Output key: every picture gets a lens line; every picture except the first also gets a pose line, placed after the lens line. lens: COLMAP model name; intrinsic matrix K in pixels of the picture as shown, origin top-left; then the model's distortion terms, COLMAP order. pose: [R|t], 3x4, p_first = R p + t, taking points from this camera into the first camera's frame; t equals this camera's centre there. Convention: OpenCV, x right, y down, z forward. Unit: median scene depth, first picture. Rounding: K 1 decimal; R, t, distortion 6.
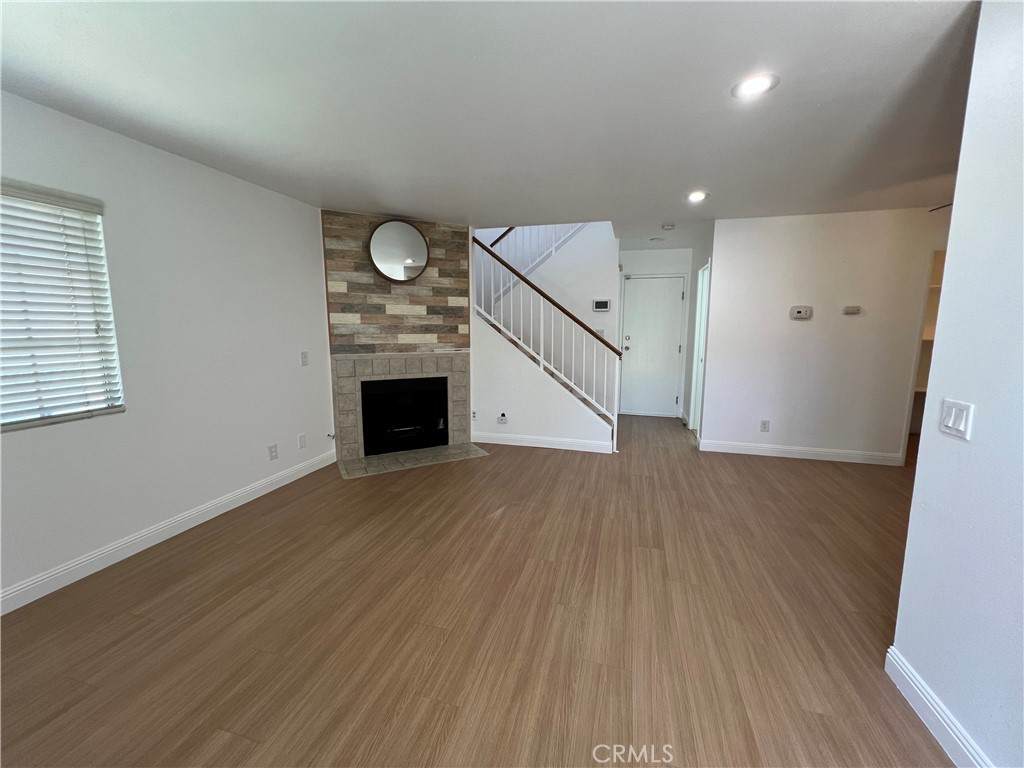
lens RADIAL K [[410.7, 0, 511.8], [0, 410.7, 381.6], [0, 0, 1]] dist [0.000628, -0.000468]
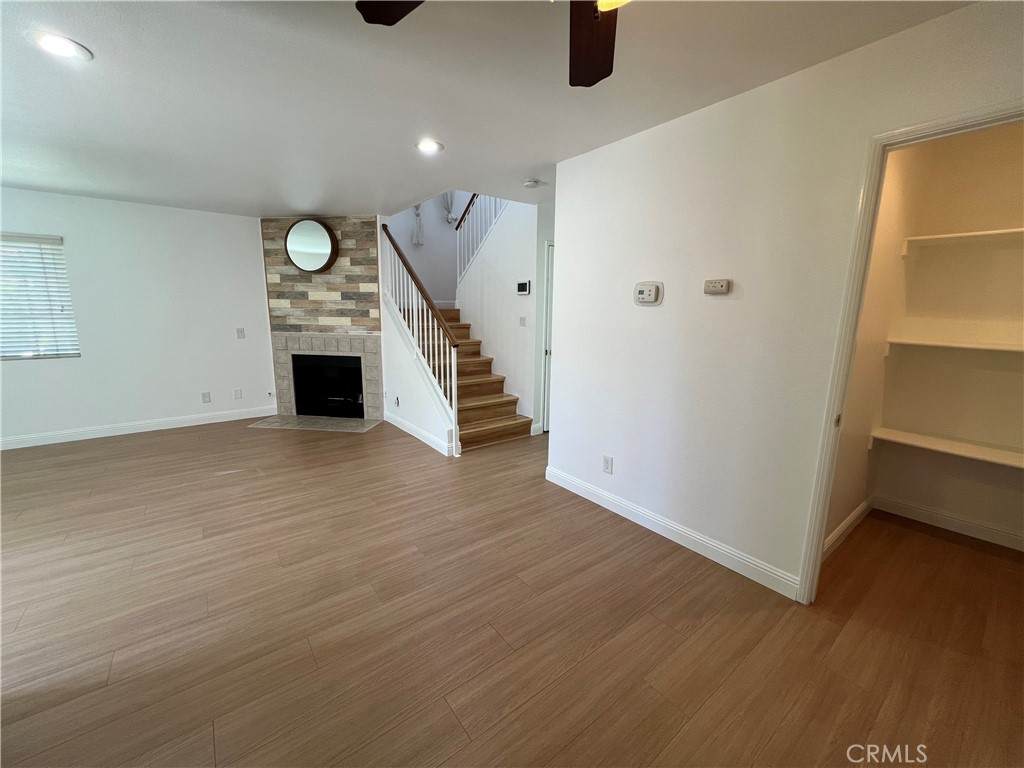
lens RADIAL K [[410.7, 0, 511.7], [0, 410.7, 381.3], [0, 0, 1]] dist [0.000628, -0.000468]
pose [[0.806613, 0.108431, -0.581049, 0.889042], [-0.089308, 0.994101, 0.061535, -0.054508], [0.584294, 0.002257, 0.811539, 0.374937]]
